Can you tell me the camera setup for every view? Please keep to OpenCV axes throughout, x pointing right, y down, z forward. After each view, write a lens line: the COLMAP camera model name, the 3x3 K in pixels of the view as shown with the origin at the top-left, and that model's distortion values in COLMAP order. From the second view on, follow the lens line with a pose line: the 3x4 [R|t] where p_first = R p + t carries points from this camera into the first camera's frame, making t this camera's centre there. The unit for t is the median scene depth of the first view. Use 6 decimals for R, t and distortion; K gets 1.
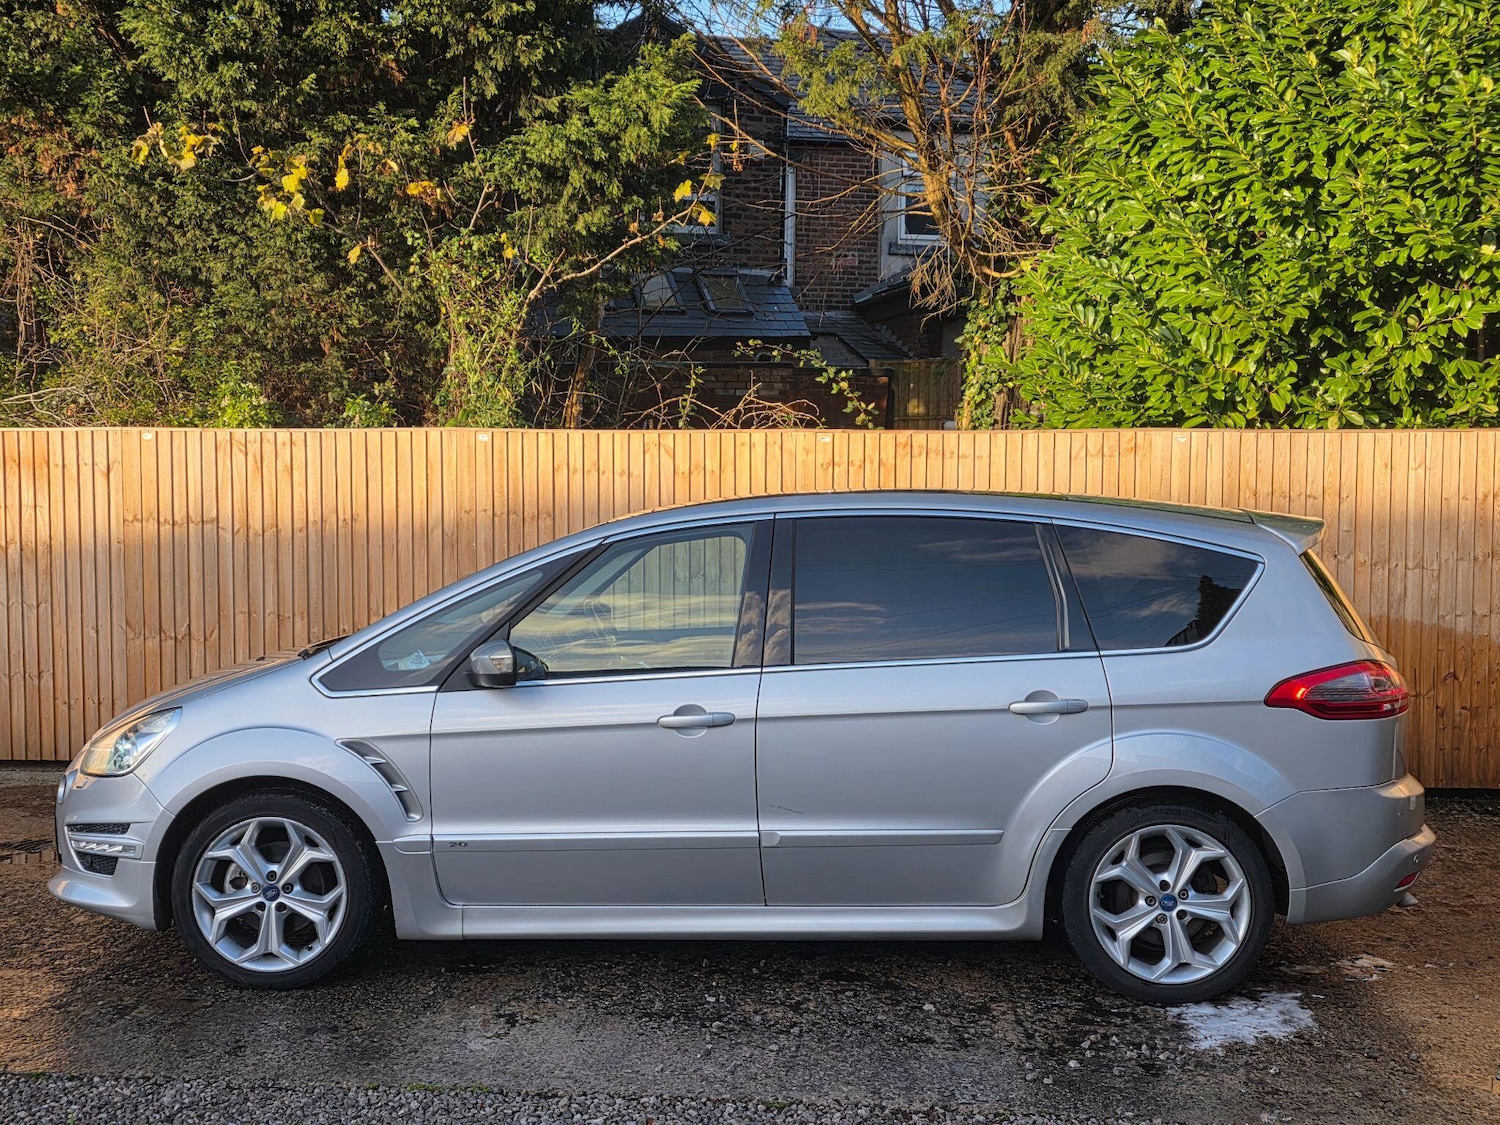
lens RADIAL K [[1703.0, 0, 768.8], [0, 1703.0, 549.4], [0, 0, 1]] dist [0.130410, -0.194027]
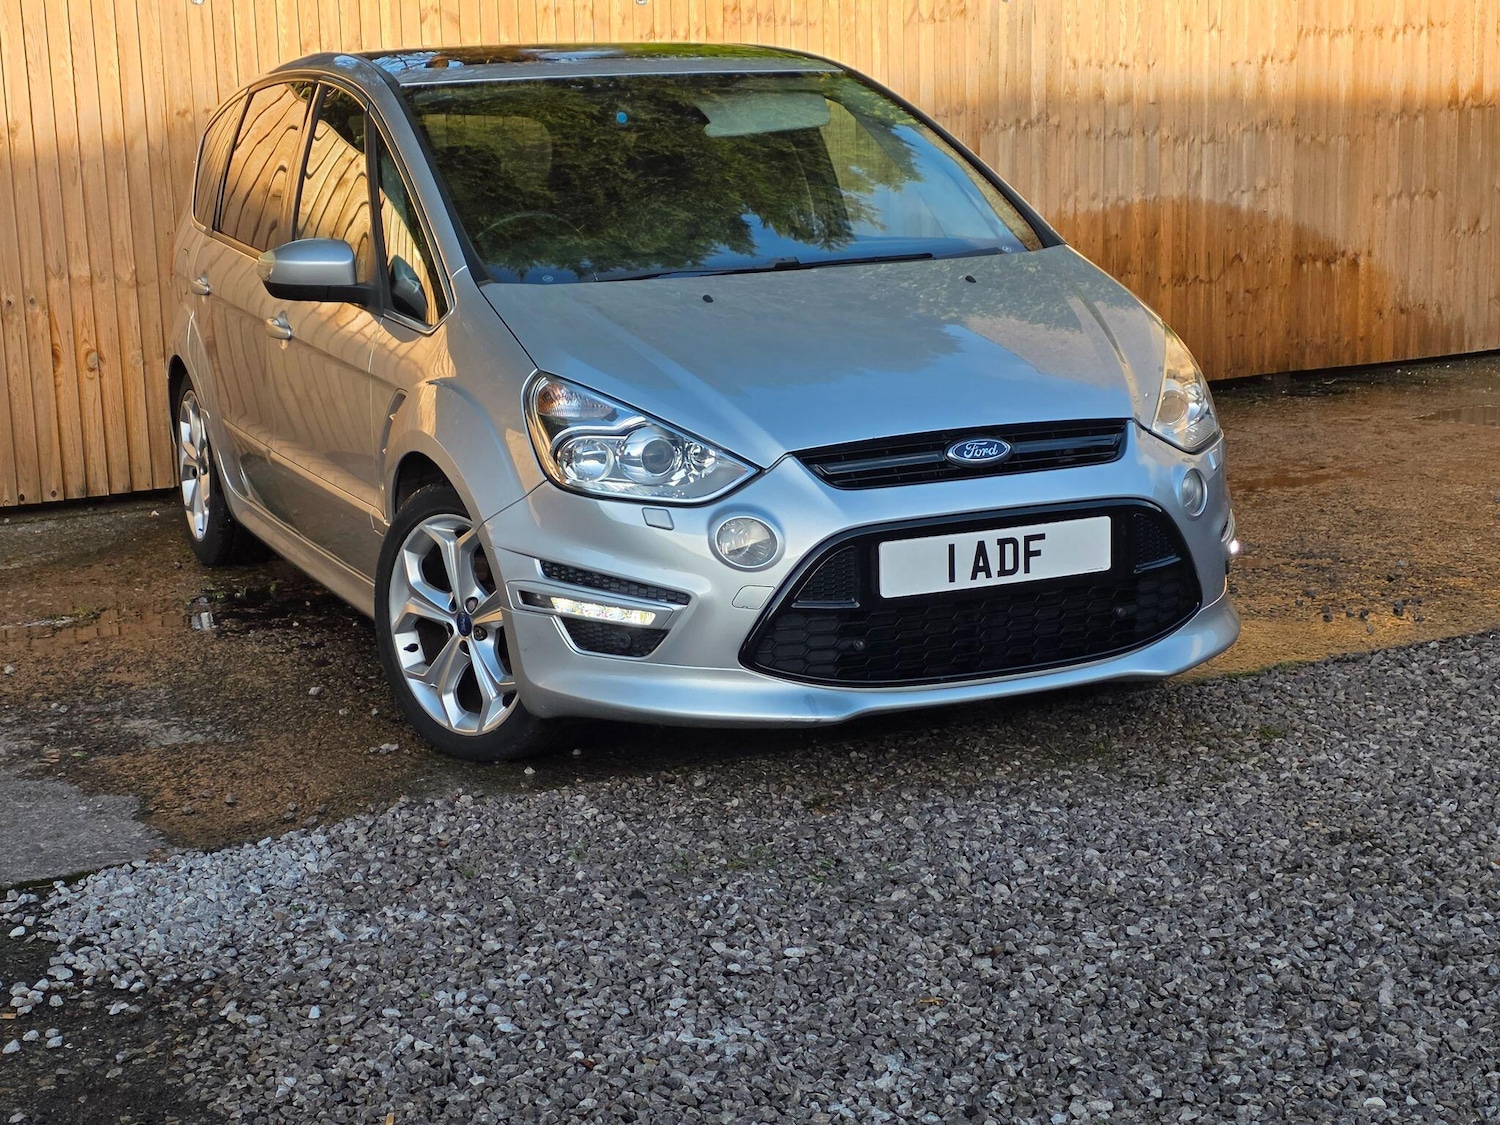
lens RADIAL K [[2459.3, 0, 746.7], [0, 2459.3, 586.1], [0, 0, 1]] dist [0.235344, -0.721839]
pose [[0.805301, -0.138642, 0.576427, -0.586031], [0.060316, 0.986387, 0.152980, 0.024862], [-0.589790, -0.088427, 0.802701, 0.054406]]
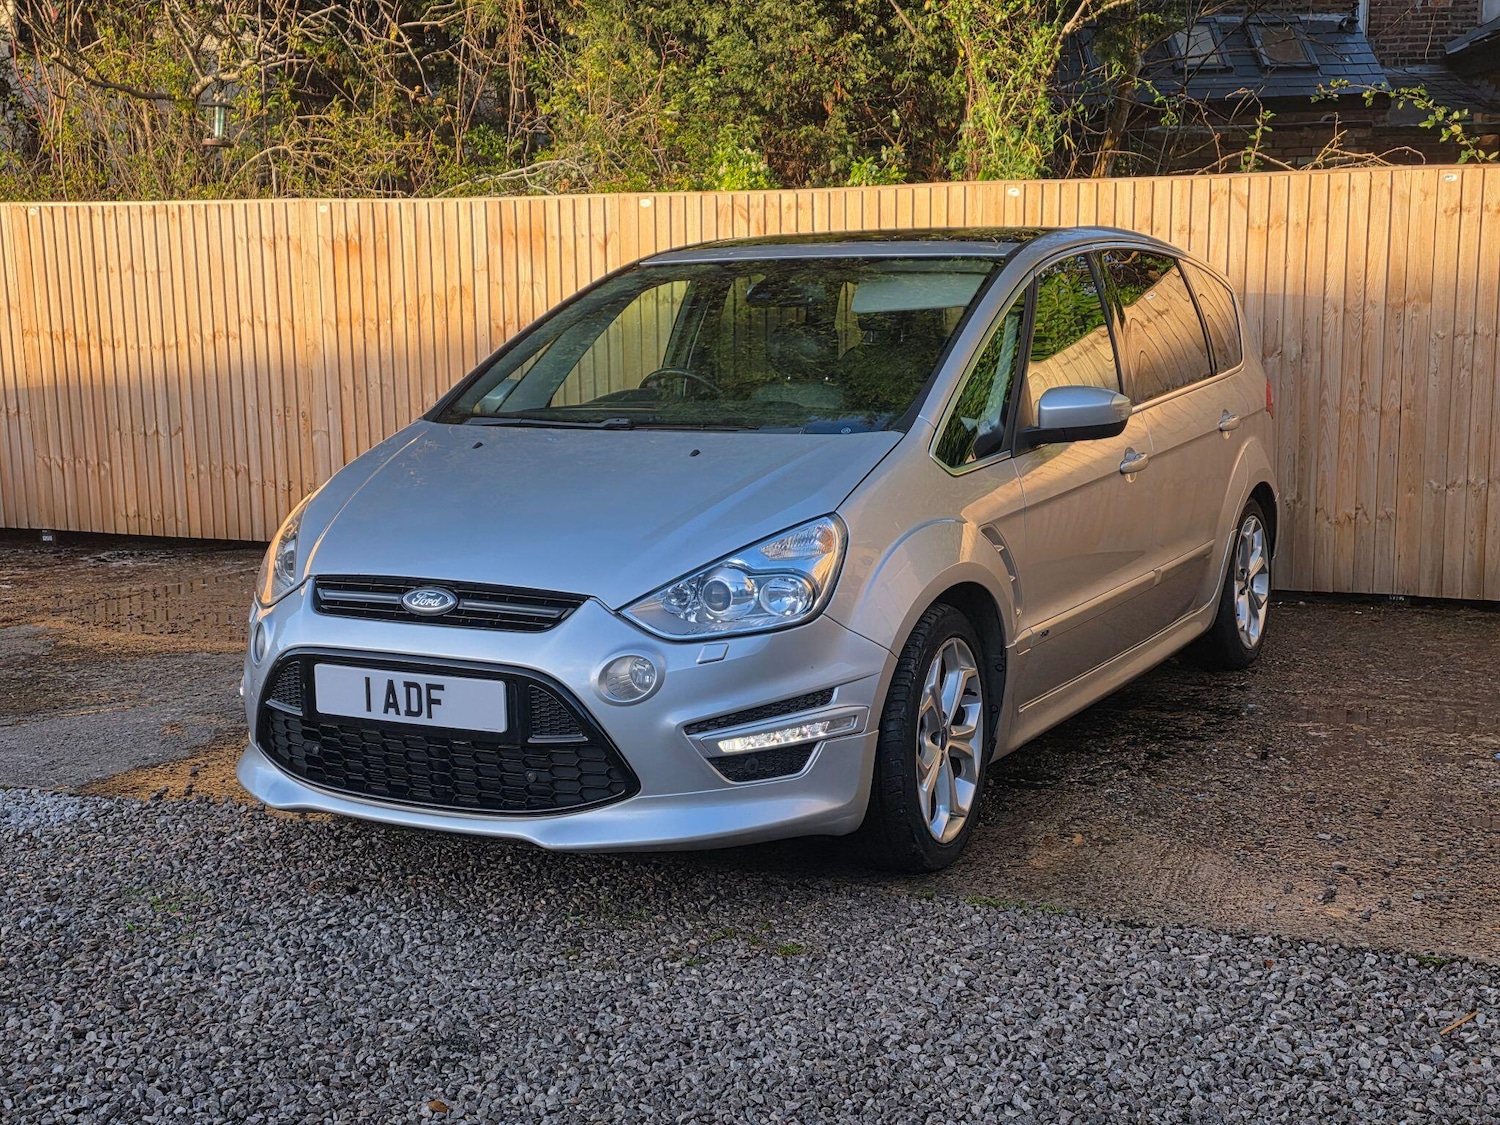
lens RADIAL K [[1897.5, 0, 768.8], [0, 1897.5, 544.4], [0, 0, 1]] dist [0.180884, -0.368753]
pose [[0.964495, 0.024620, -0.262950, -0.029863], [-0.002673, 0.996505, 0.083496, 0.029178], [0.264087, -0.079828, 0.961190, 0.040646]]
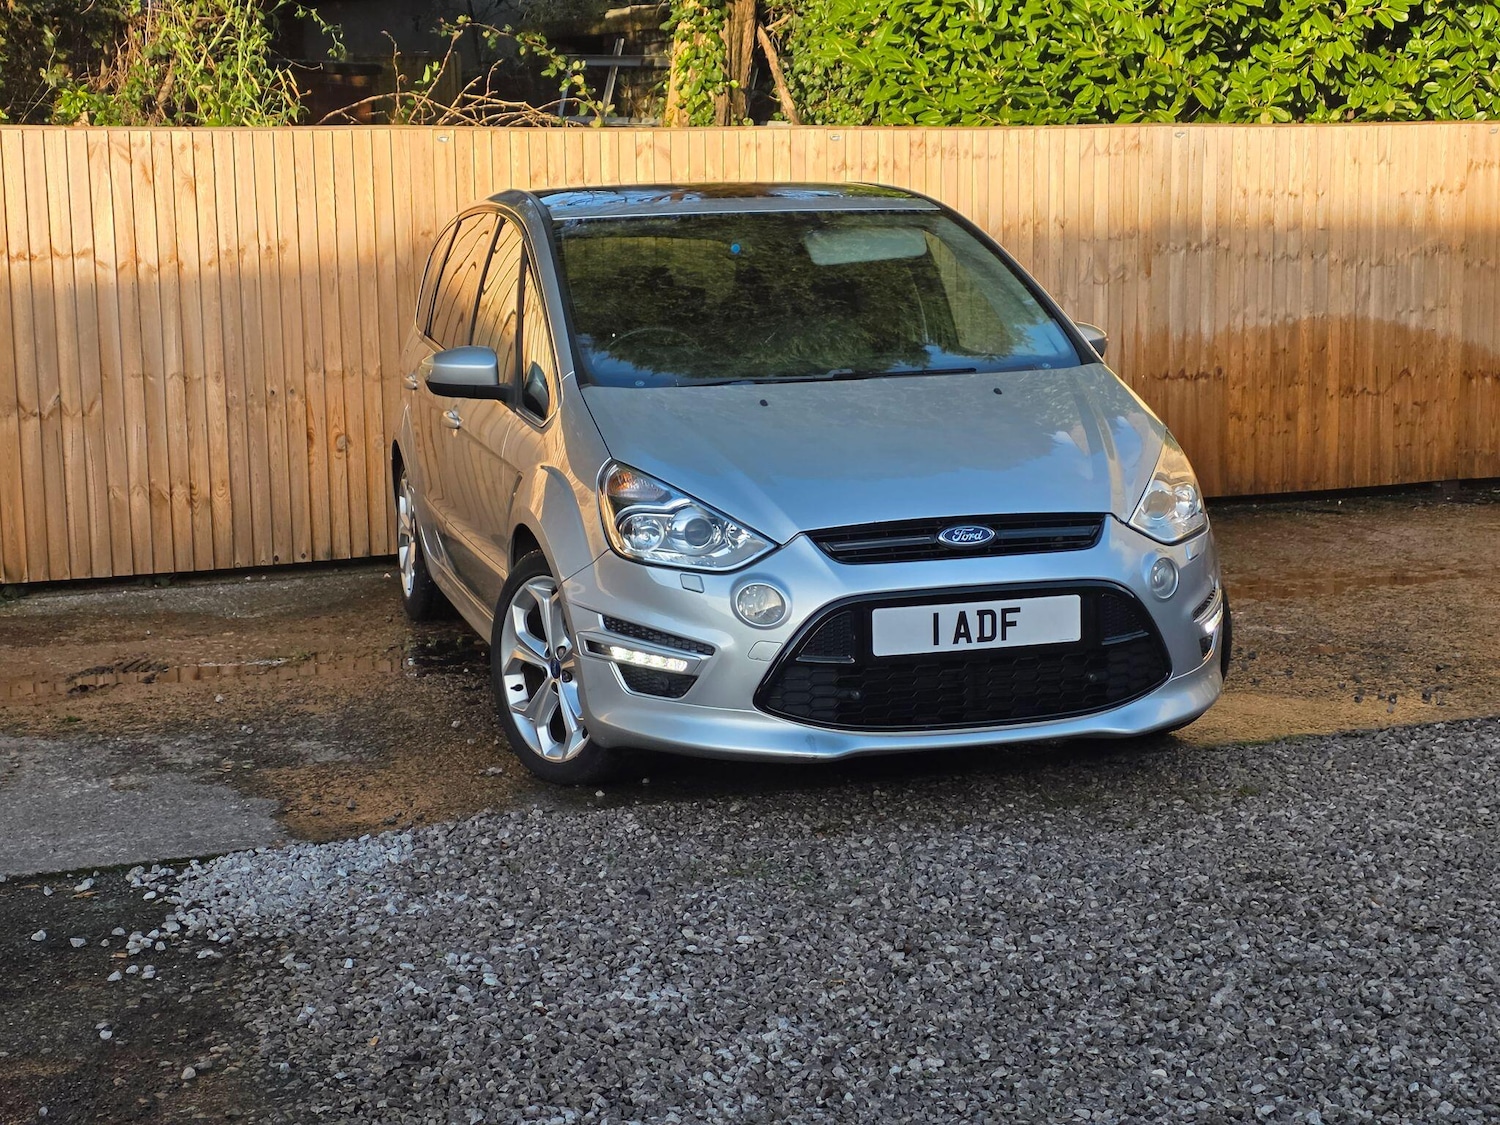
lens RADIAL K [[2394.2, 0, 755.7], [0, 2394.2, 536.2], [0, 0, 1]] dist [0.233512, -0.715982]
pose [[0.879430, -0.080740, 0.469130, -0.570170], [0.043089, 0.994967, 0.090465, 0.022759], [-0.474073, -0.059343, 0.878483, -0.060834]]
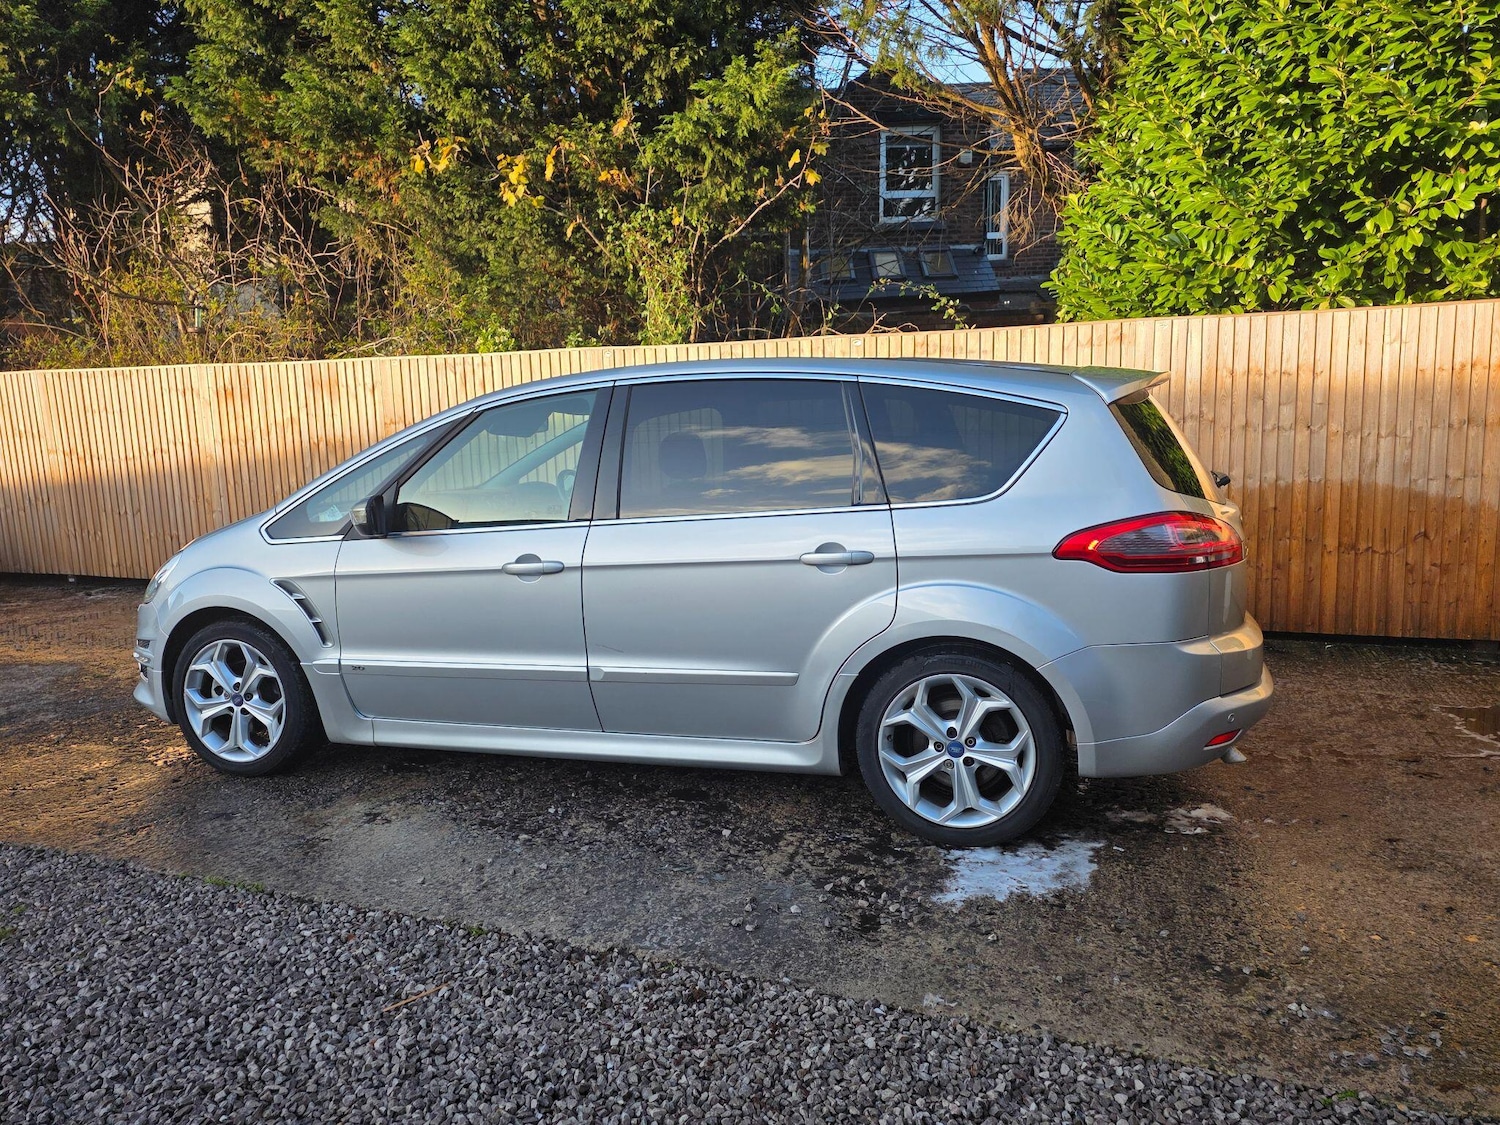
lens RADIAL K [[1082.1, 0, 760.5], [0, 1082.1, 551.3], [0, 0, 1]] dist [0.071486, -0.057197]
pose [[0.962297, 0.008452, -0.271870, 0.172670], [0.014069, 0.996633, 0.080780, 0.020285], [0.271637, -0.081559, 0.958938, 0.211212]]
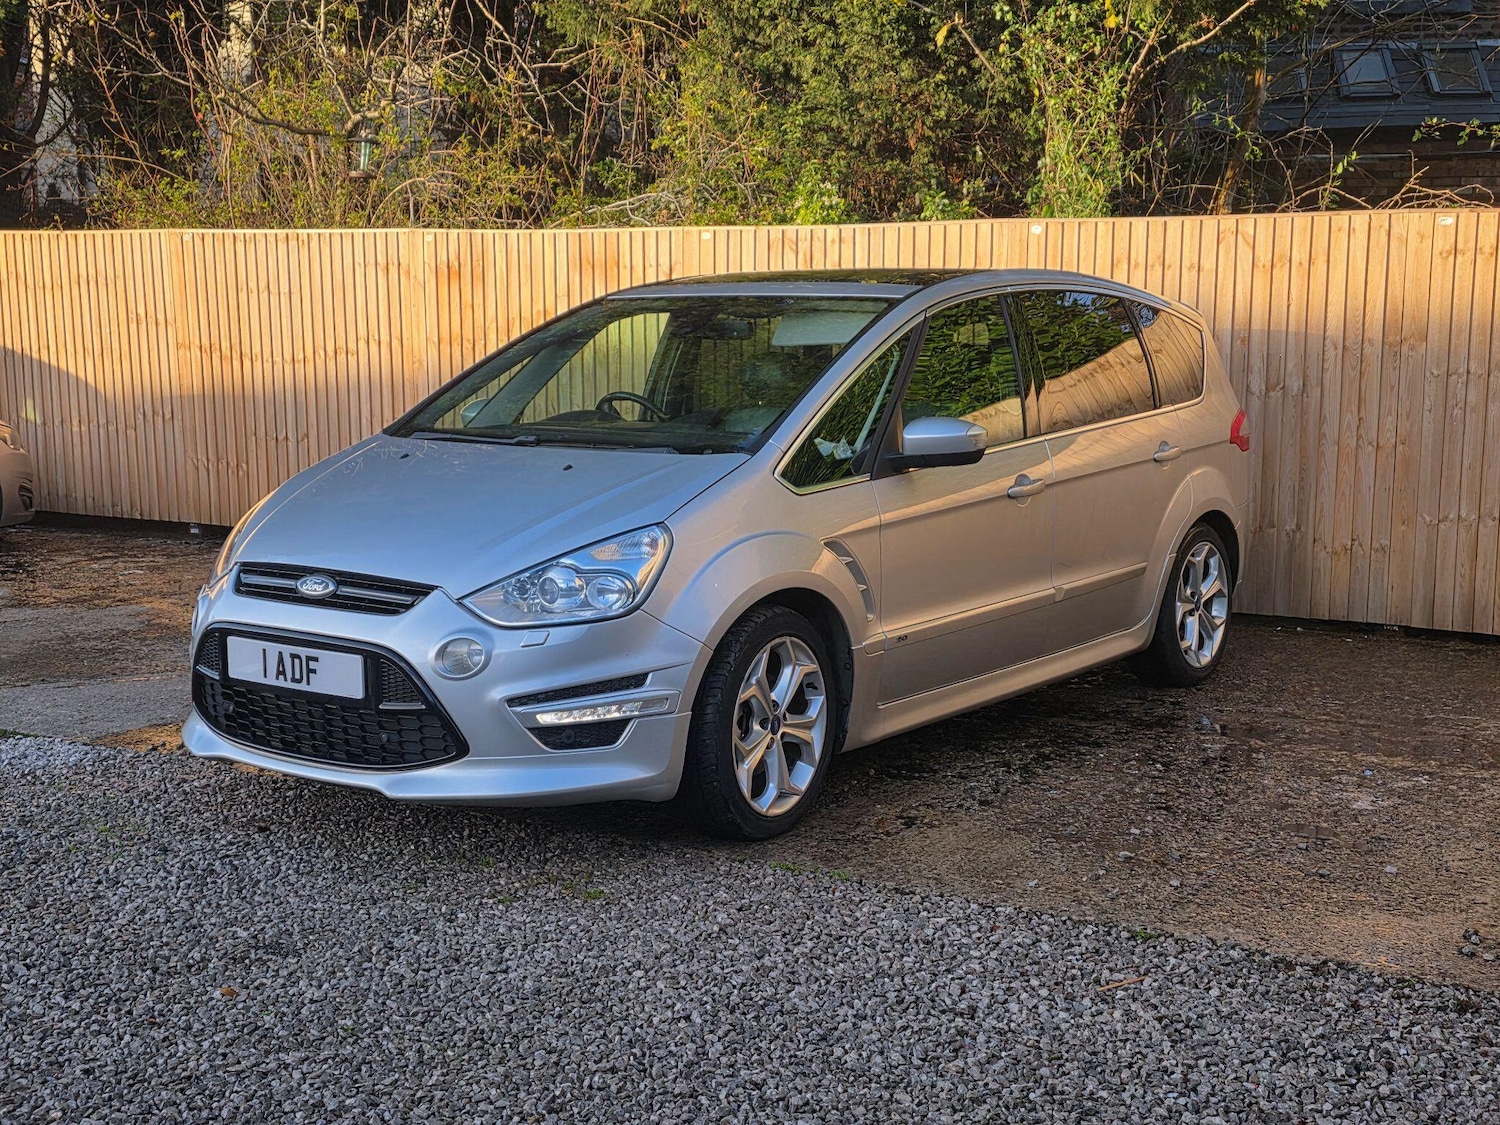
lens RADIAL K [[1898.8, 0, 747.1], [0, 1898.8, 567.8], [0, 0, 1]] dist [0.179347, -0.350754]
pose [[0.916210, 0.057509, -0.396550, 0.098964], [-0.024035, 0.995753, 0.088874, 0.024755], [0.399977, -0.071896, 0.913701, 0.011352]]
